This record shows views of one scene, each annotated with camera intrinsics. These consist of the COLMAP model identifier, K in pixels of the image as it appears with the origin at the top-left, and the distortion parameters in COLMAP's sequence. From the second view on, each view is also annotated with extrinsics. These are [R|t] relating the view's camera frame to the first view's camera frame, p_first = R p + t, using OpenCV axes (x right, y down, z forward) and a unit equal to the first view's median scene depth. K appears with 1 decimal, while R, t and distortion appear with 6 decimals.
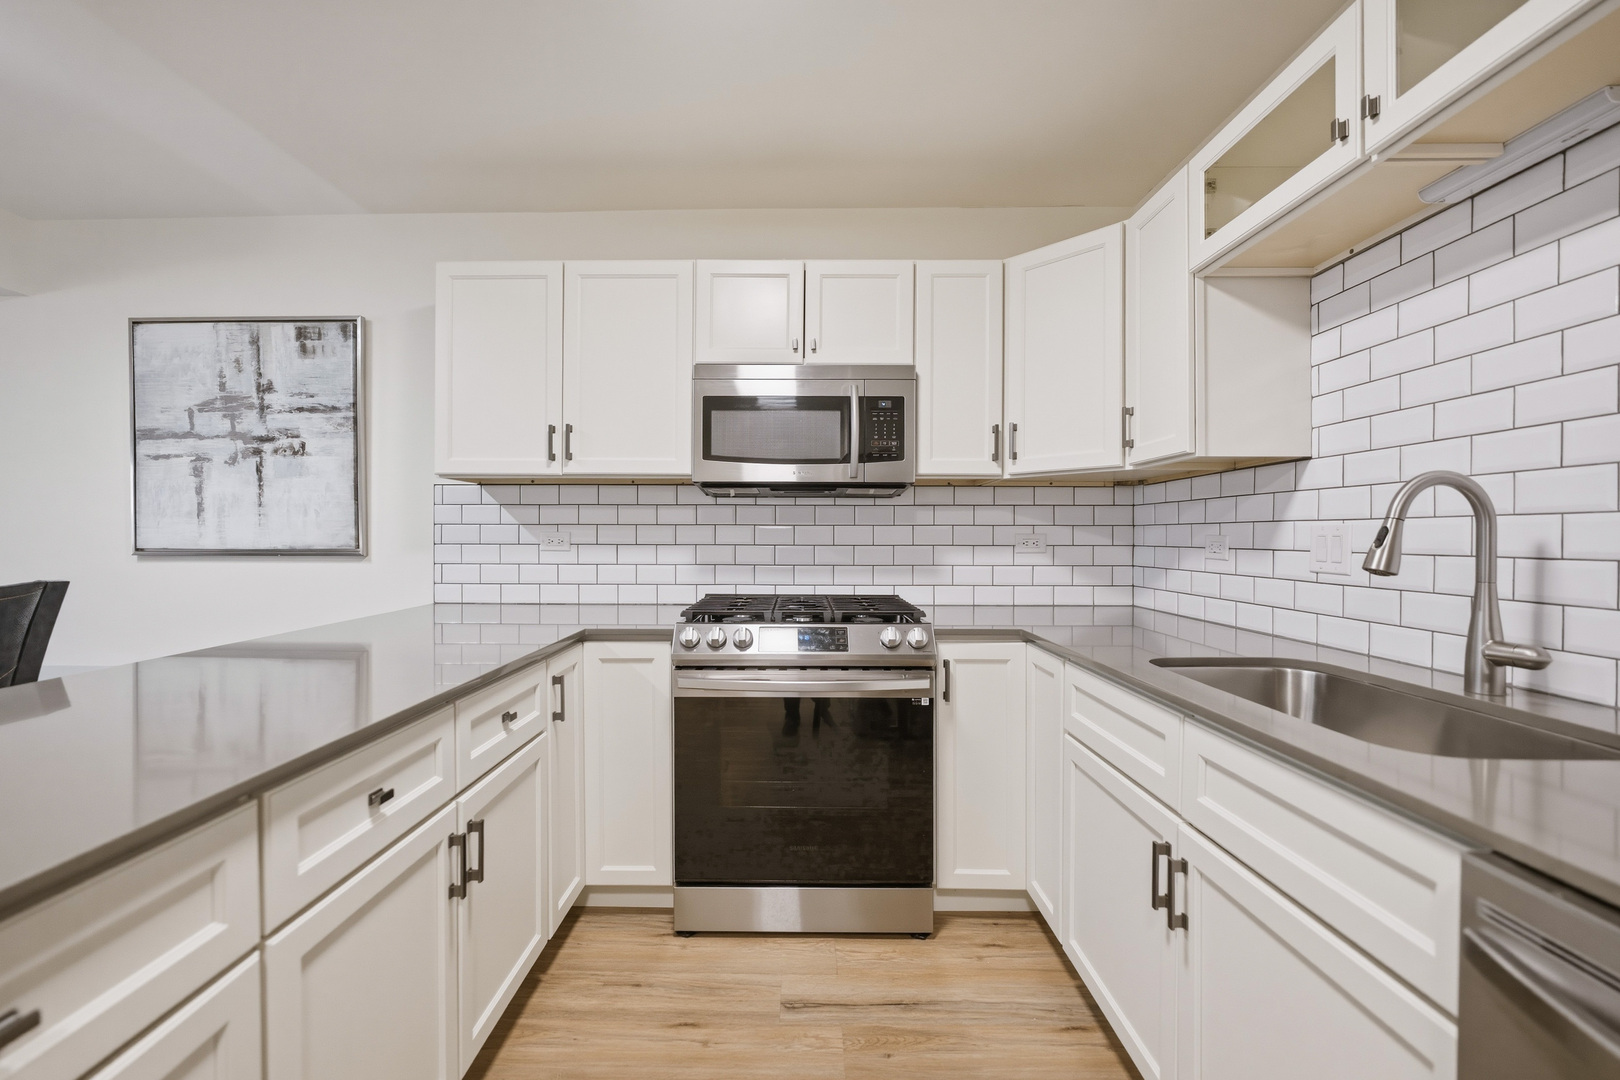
lens RADIAL K [[666.6, 0, 784.5], [0, 666.6, 531.8], [0, 0, 1]] dist [-0.022127, -0.000010]
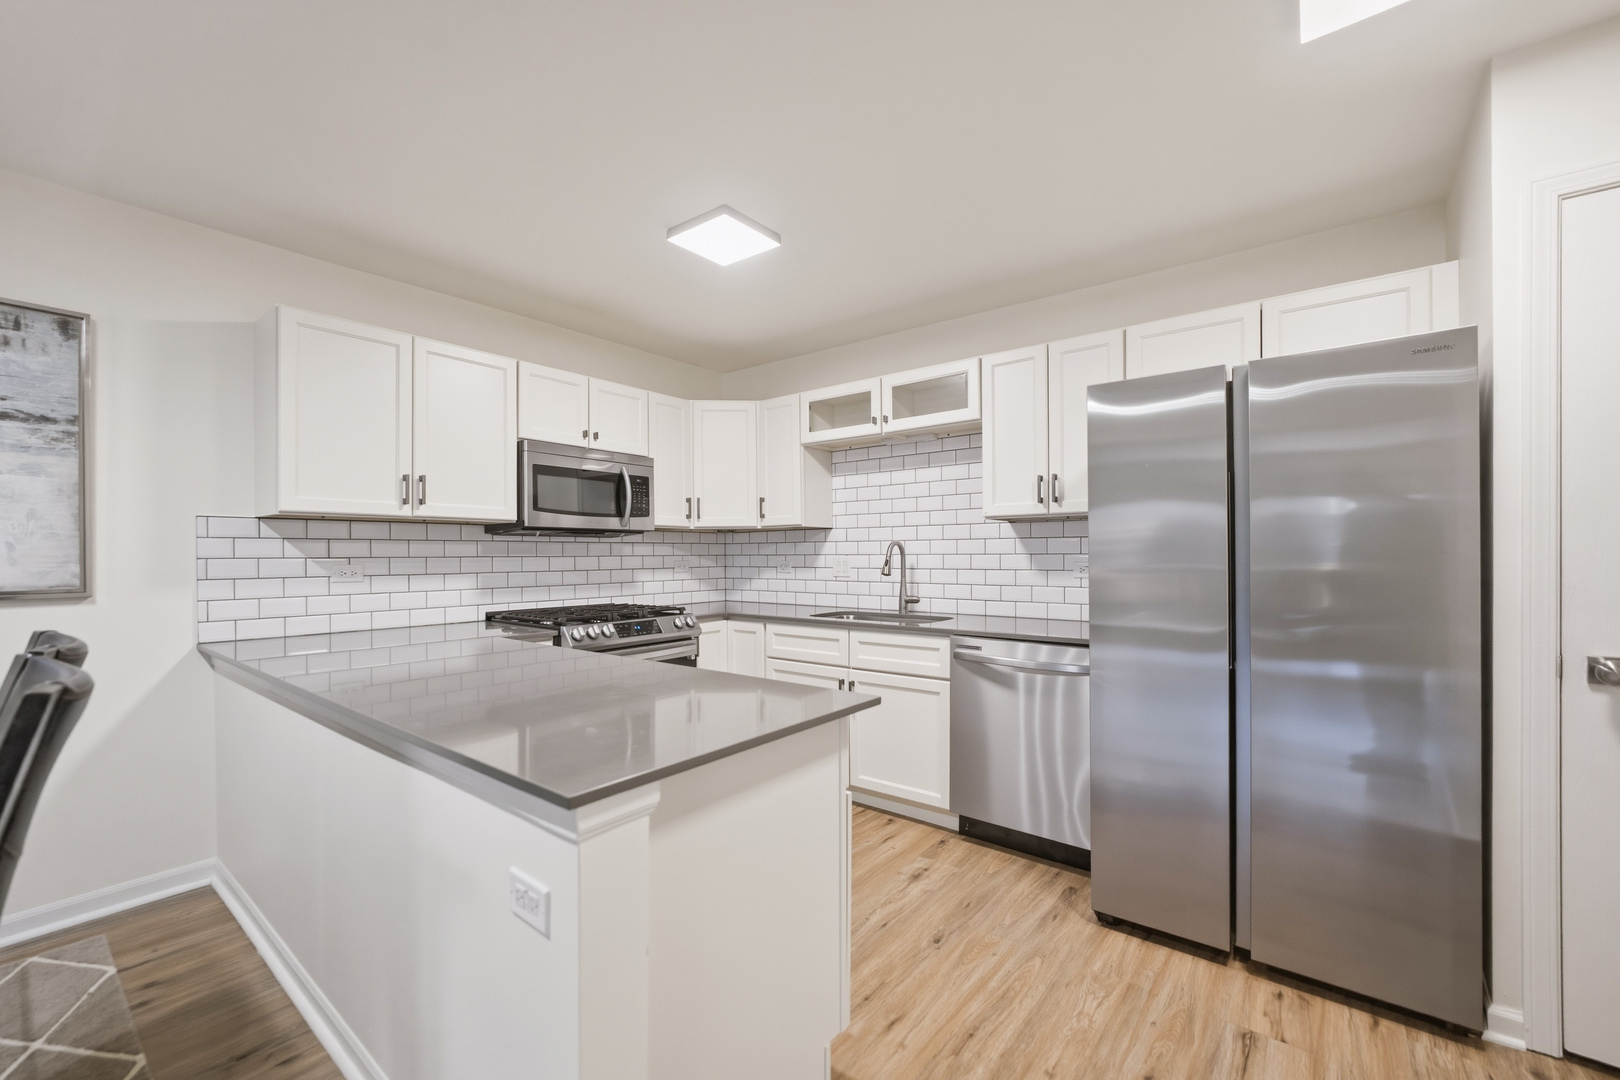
lens RADIAL K [[666.6, 0, 793.4], [0, 666.6, 535.7], [0, 0, 1]] dist [-0.022127, -0.000010]
pose [[0.612156, 0.015301, 0.790589, -0.754482], [0.002418, 0.999772, -0.021222, -0.022510], [-0.790733, 0.014903, 0.611979, -0.226183]]
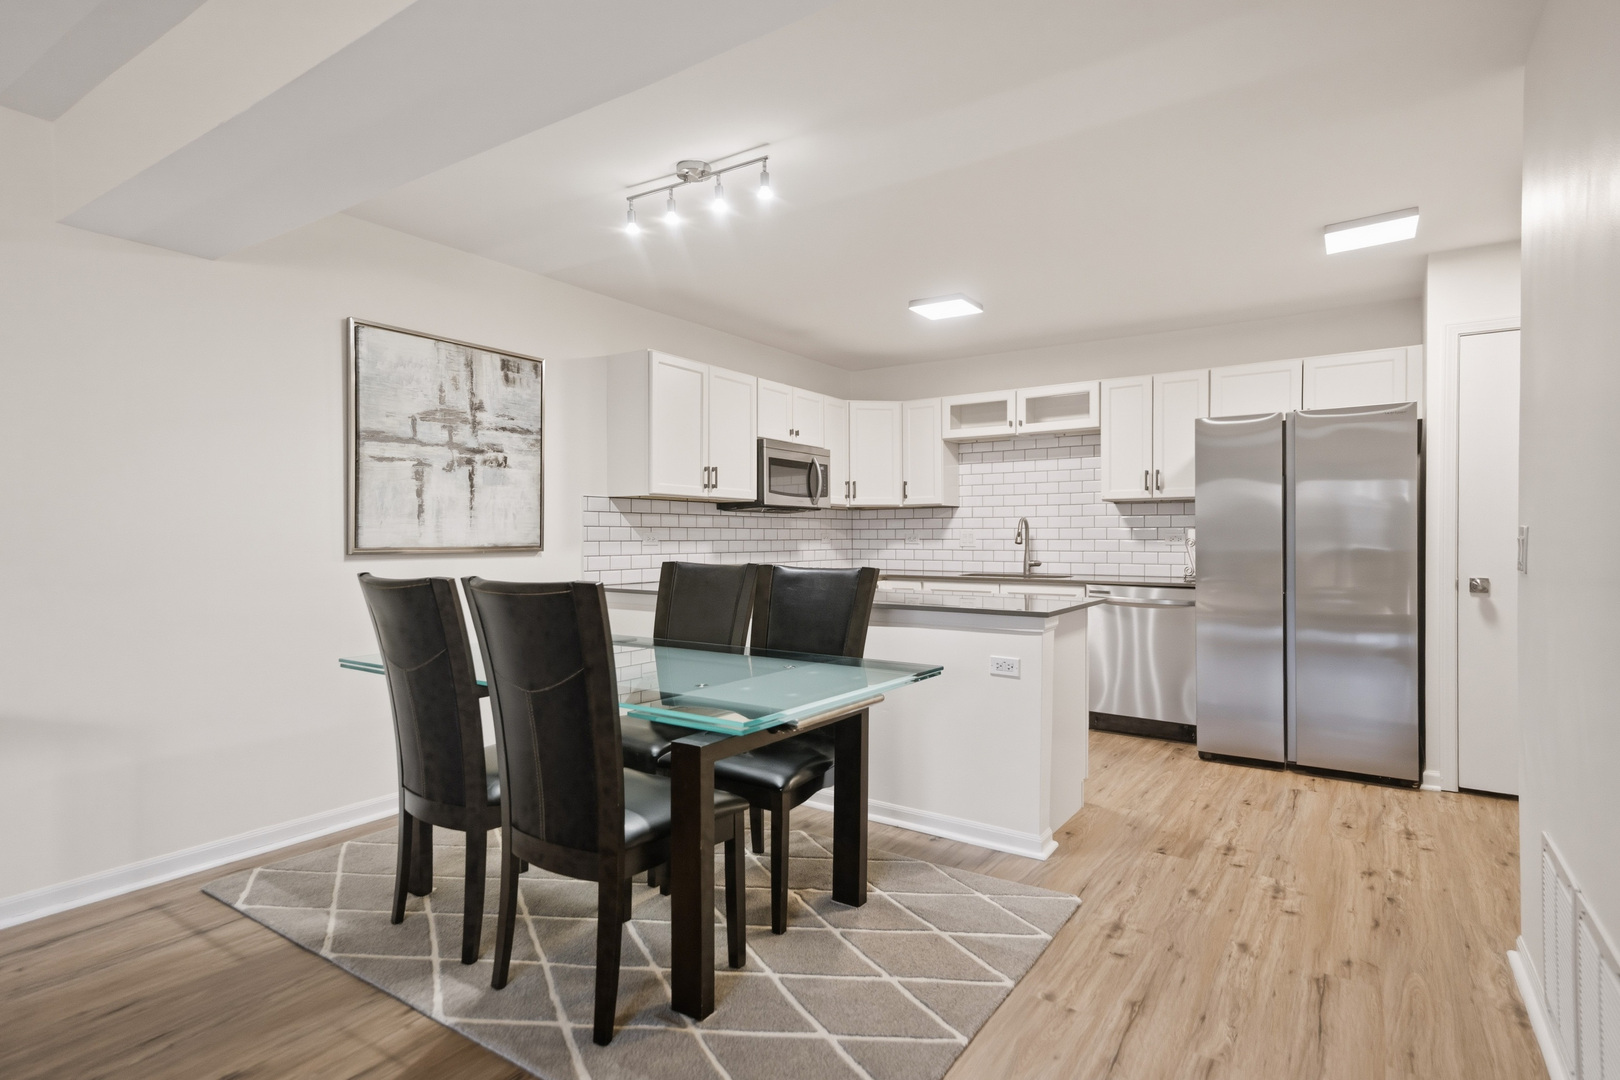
lens RADIAL K [[837.1, 0, 770.1], [0, 837.1, 514.0], [0, 0, 1]] dist [-0.016118, -0.005818]
pose [[0.568335, 0.018777, 0.822583, -1.713990], [-0.002582, 0.999775, -0.021038, -0.001387], [-0.822793, 0.009832, 0.568256, -0.253780]]
